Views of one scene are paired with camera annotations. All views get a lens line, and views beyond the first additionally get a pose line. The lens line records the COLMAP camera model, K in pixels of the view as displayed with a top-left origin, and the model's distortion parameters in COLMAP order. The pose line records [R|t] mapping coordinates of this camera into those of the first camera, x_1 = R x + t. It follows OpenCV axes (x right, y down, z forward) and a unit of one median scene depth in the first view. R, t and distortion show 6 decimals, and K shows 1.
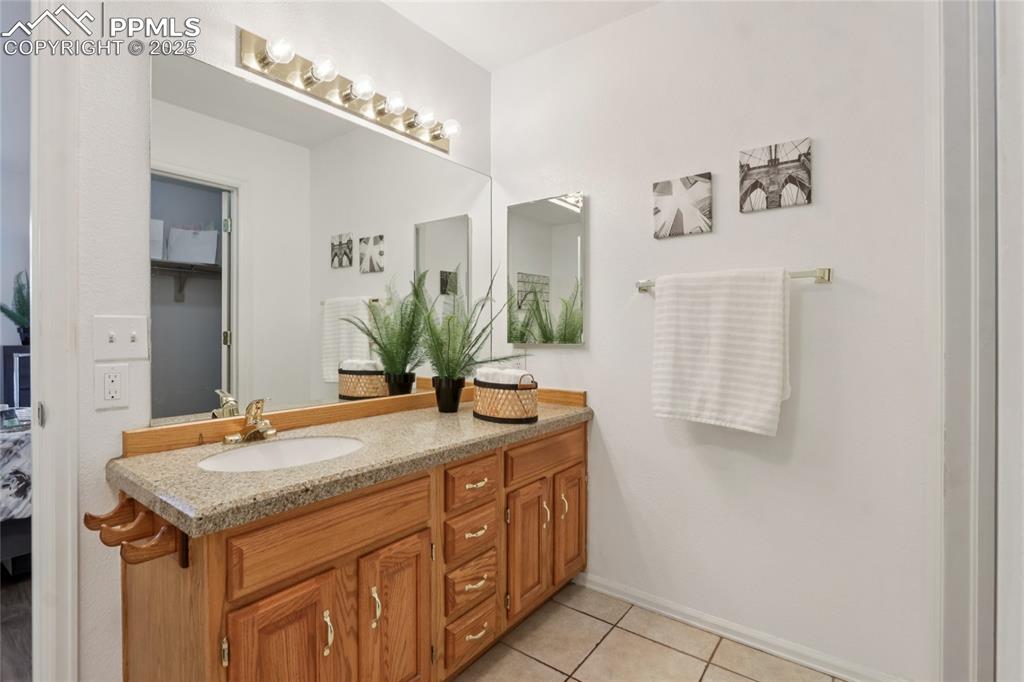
lens RADIAL K [[482.0, 0, 509.0], [0, 482.0, 334.5], [0, 0, 1]] dist [-0.003398, -0.001842]
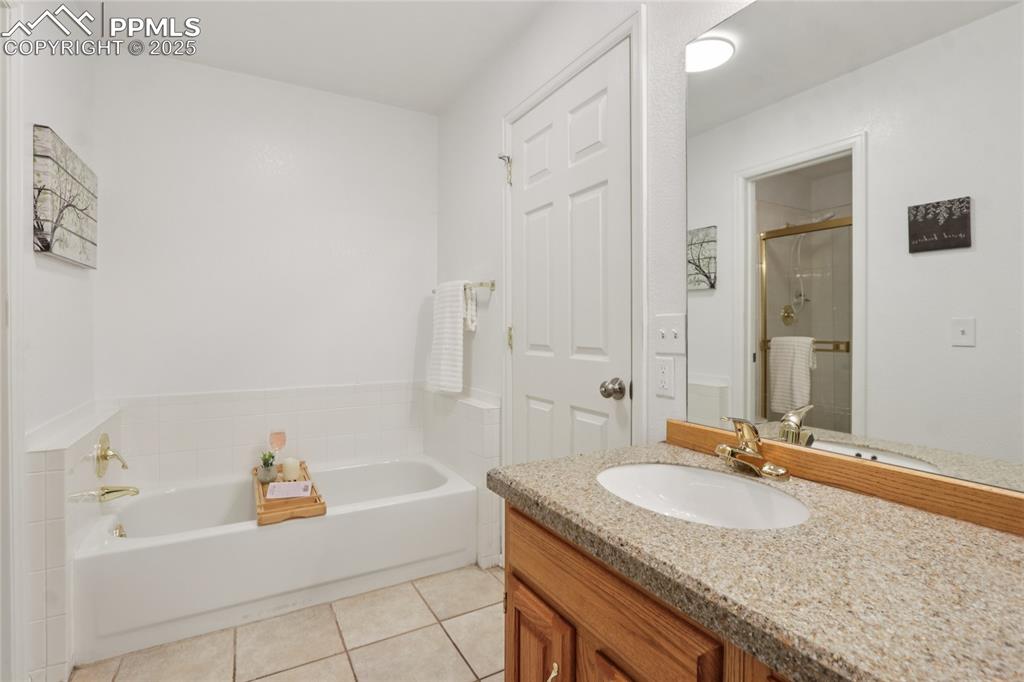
lens RADIAL K [[482.0, 0, 507.0], [0, 482.0, 336.6], [0, 0, 1]] dist [-0.003398, -0.001842]
pose [[-0.405942, 0.010848, -0.913834, 0.382138], [-0.005688, 0.999880, 0.014396, -0.002411], [0.913881, 0.011042, -0.405832, 1.179643]]
